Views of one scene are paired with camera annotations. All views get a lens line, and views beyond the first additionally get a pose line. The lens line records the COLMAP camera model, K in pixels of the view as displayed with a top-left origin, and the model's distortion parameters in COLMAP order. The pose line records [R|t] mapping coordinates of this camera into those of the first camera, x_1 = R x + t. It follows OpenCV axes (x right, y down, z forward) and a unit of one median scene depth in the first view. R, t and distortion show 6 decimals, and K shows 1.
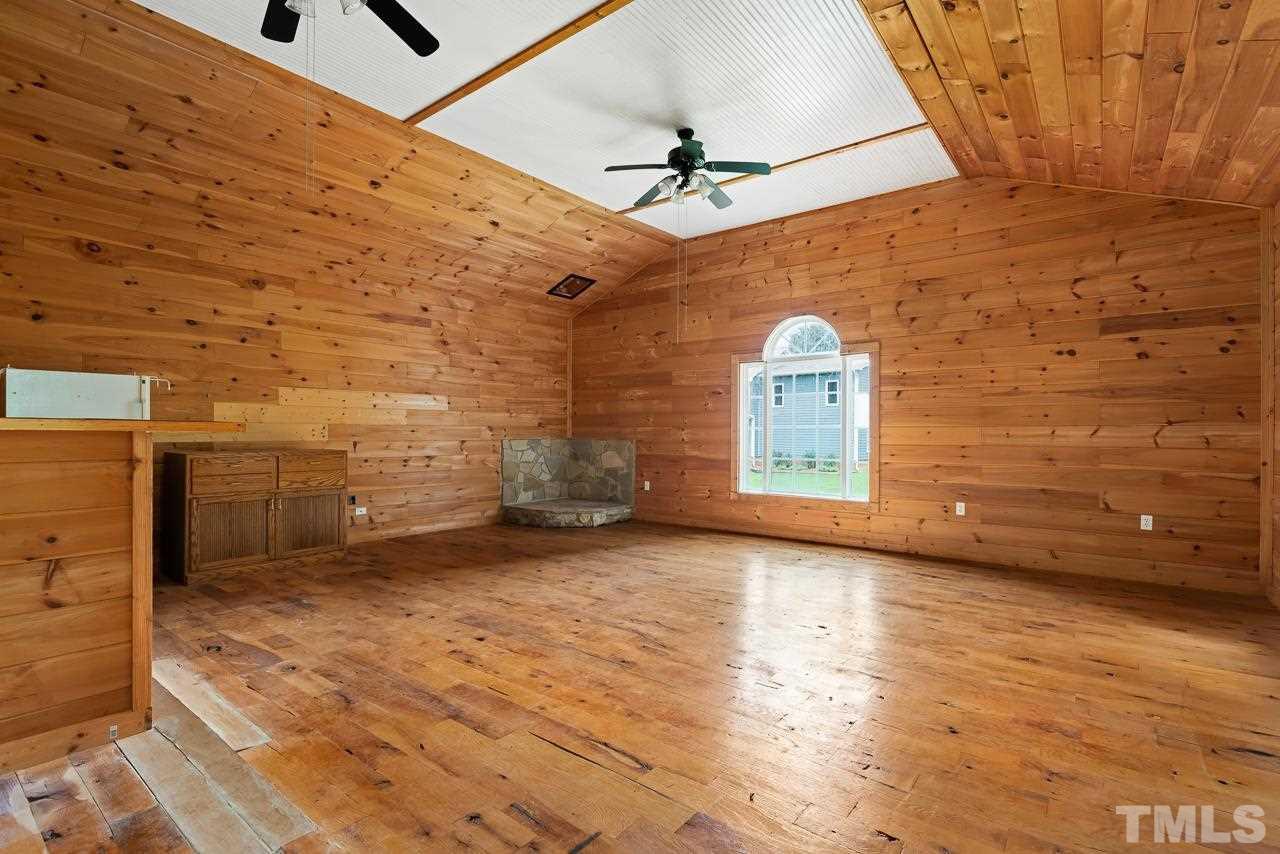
lens RADIAL K [[603.7, 0, 640.0], [0, 603.7, 427.0], [0, 0, 1]] dist [-0.000876, -0.000284]
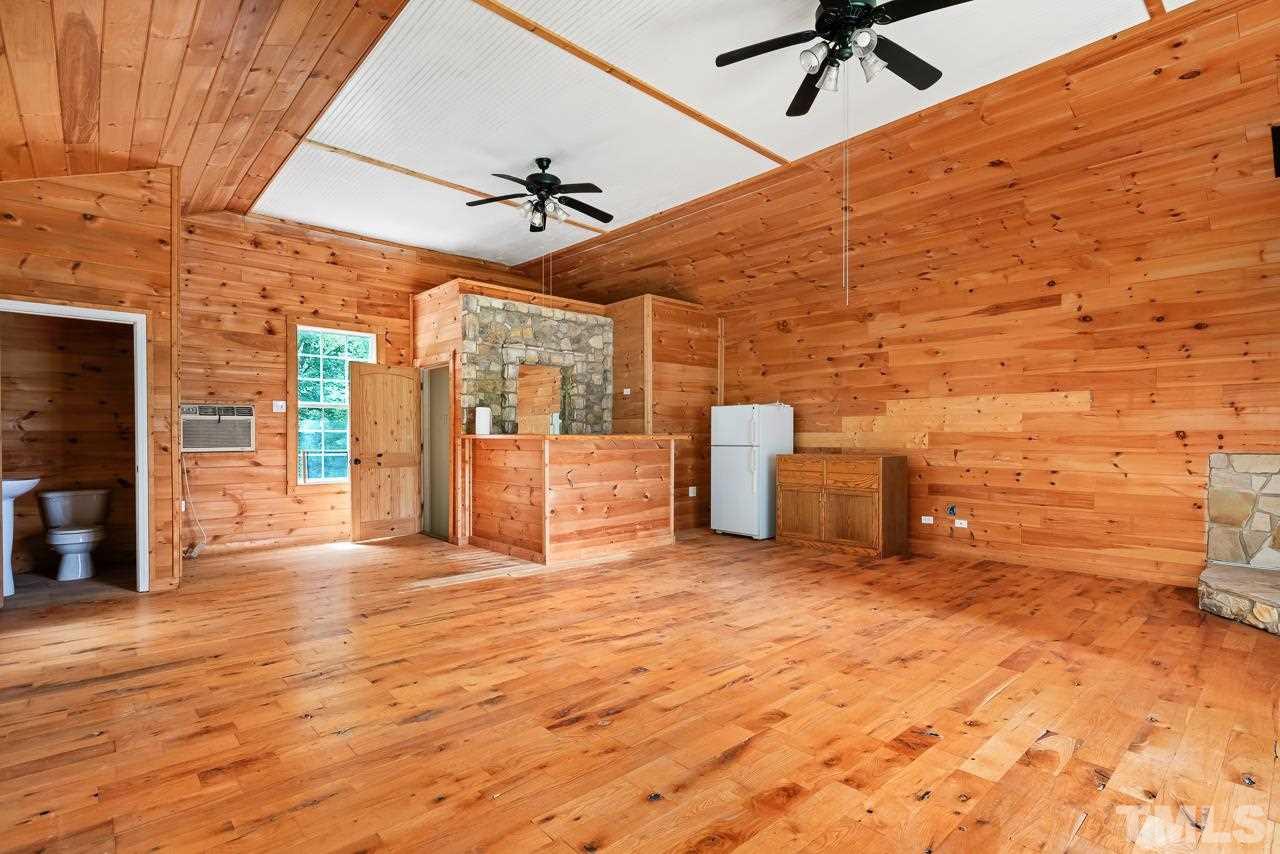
lens RADIAL K [[611.9, 0, 640.0], [0, 611.9, 427.0], [0, 0, 1]] dist [0.000920, -0.000085]
pose [[-0.159676, -0.021011, -0.986946, 0.756522], [0.006811, 0.999726, -0.022385, 0.008564], [0.987146, -0.010296, -0.159489, 0.883669]]
